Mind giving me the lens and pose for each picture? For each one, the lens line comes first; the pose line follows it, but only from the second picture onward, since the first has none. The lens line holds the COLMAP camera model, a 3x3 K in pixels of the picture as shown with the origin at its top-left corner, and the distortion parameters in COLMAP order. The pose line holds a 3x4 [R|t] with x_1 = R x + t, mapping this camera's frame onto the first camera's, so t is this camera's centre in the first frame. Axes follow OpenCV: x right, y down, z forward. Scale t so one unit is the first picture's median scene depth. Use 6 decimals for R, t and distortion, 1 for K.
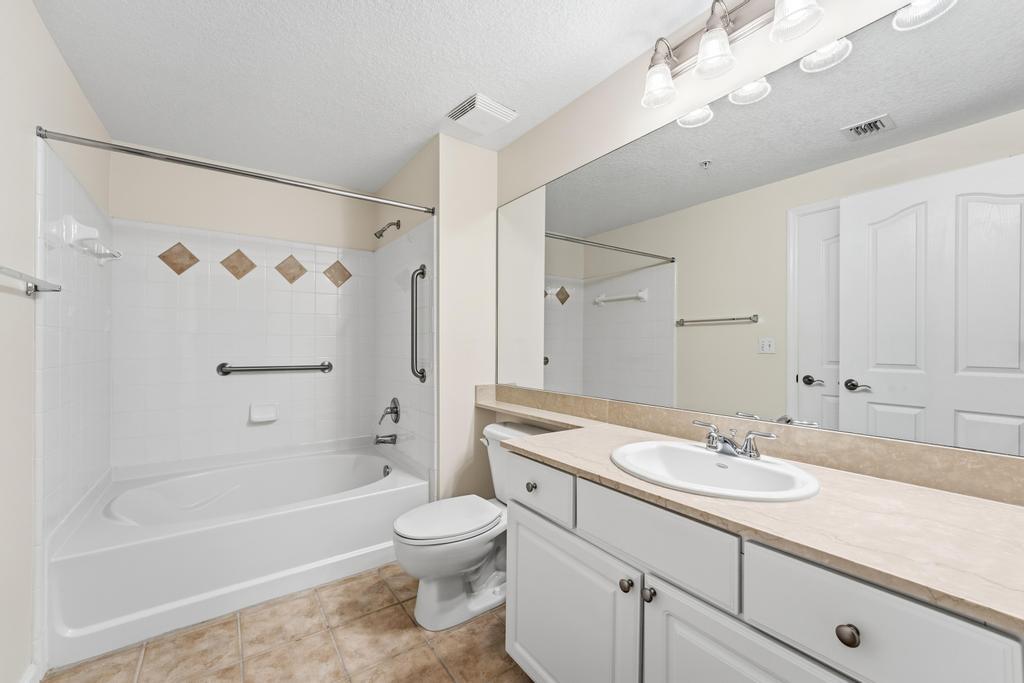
lens RADIAL K [[411.9, 0, 512.0], [0, 411.9, 341.5], [0, 0, 1]] dist [0.000454, 0.000191]
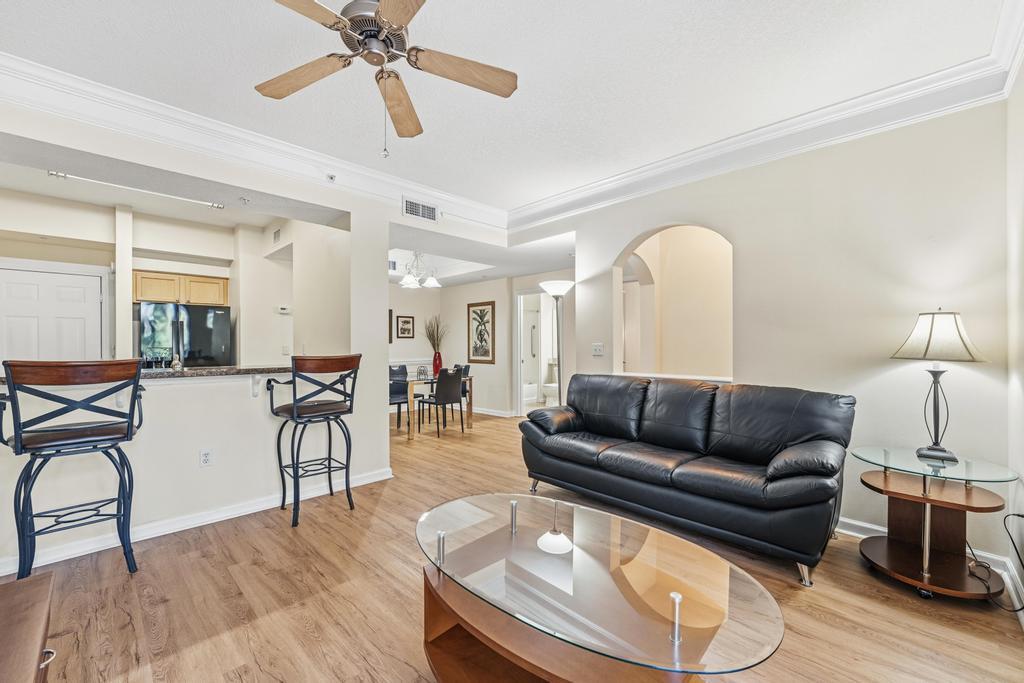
lens RADIAL K [[417.9, 0, 510.1], [0, 417.9, 344.7], [0, 0, 1]] dist [-0.002092, 0.000075]
pose [[0.985022, -0.004272, 0.172378, -1.087931], [0.004550, 0.999989, -0.001218, -0.012858], [-0.172371, 0.001984, 0.985030, -2.654025]]
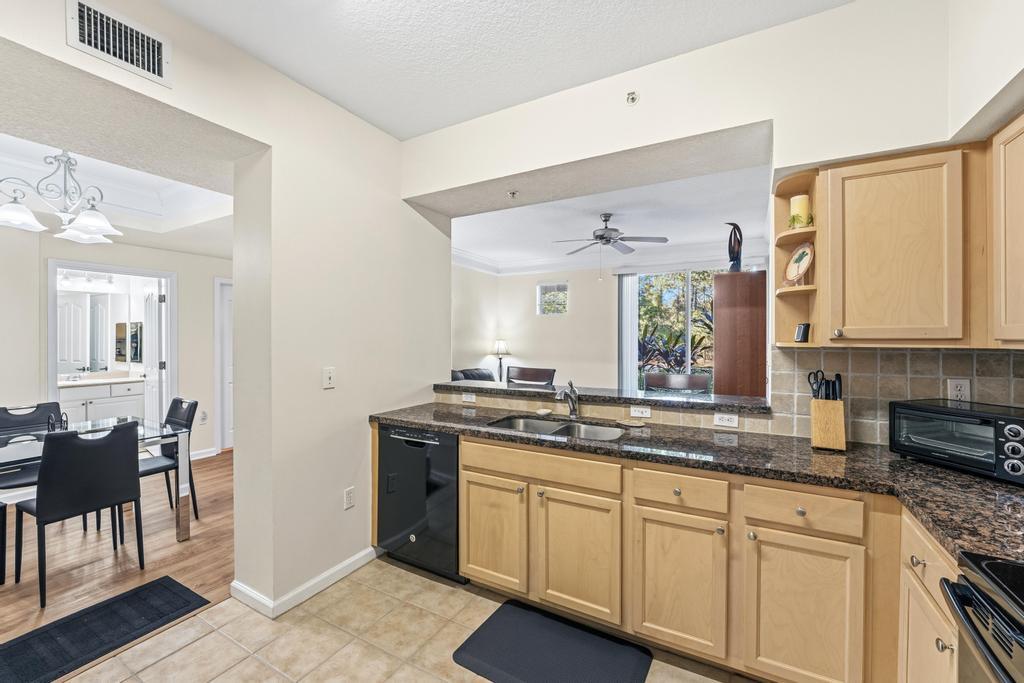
lens RADIAL K [[417.8, 0, 512.4], [0, 417.8, 340.3], [0, 0, 1]] dist [-0.013392, 0.000071]
pose [[-0.436744, -0.006761, 0.899560, -2.739764], [-0.002035, 0.999977, 0.006528, -0.098812], [-0.899583, 0.001020, -0.436748, -0.643973]]
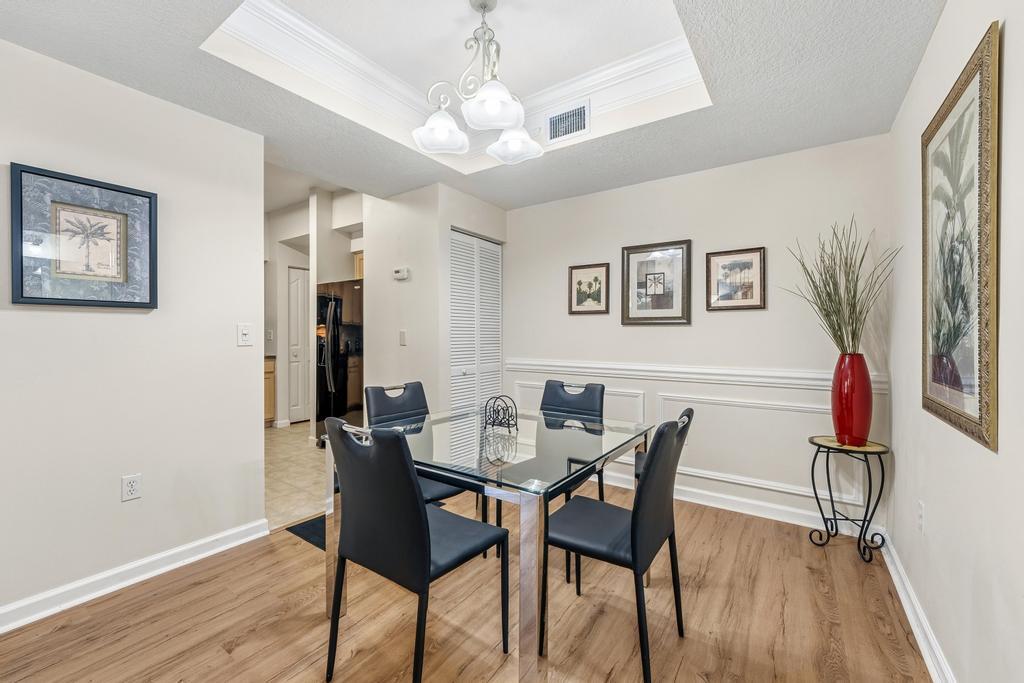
lens RADIAL K [[415.9, 0, 512.0], [0, 415.9, 337.5], [0, 0, 1]] dist [-0.003271, -0.000175]
pose [[0.346824, 0.003910, -0.937922, -0.433007], [-0.000397, 0.999992, 0.004022, 0.000886], [0.937930, -0.001023, 0.346823, -0.265381]]
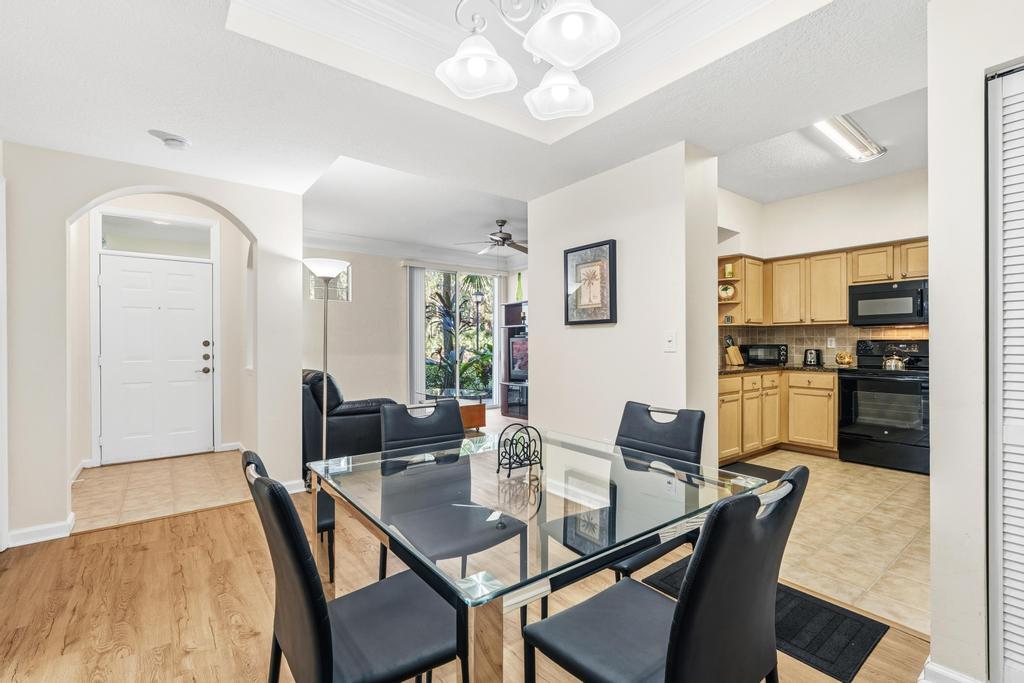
lens RADIAL K [[458.5, 0, 512.0], [0, 458.5, 341.5], [0, 0, 1]] dist [-0.003923, 0.000328]
pose [[-0.998843, 0.000095, -0.048081, -1.137309], [0.000312, 0.999990, -0.004501, 0.003643], [0.048080, -0.004510, -0.998833, 0.621899]]
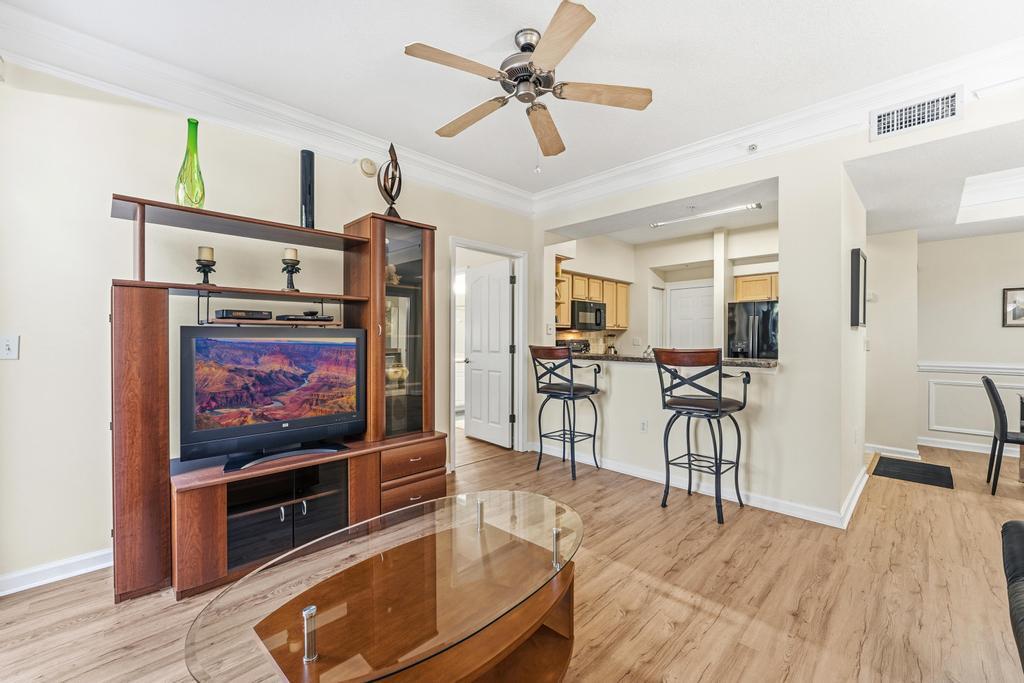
lens RADIAL K [[417.8, 0, 512.4], [0, 417.8, 340.3], [0, 0, 1]] dist [-0.013392, 0.000071]
pose [[0.170158, 0.001315, -0.985416, -0.318597], [-0.004006, 0.999992, 0.000642, -0.007952], [0.985409, 0.003838, 0.170162, -2.051486]]
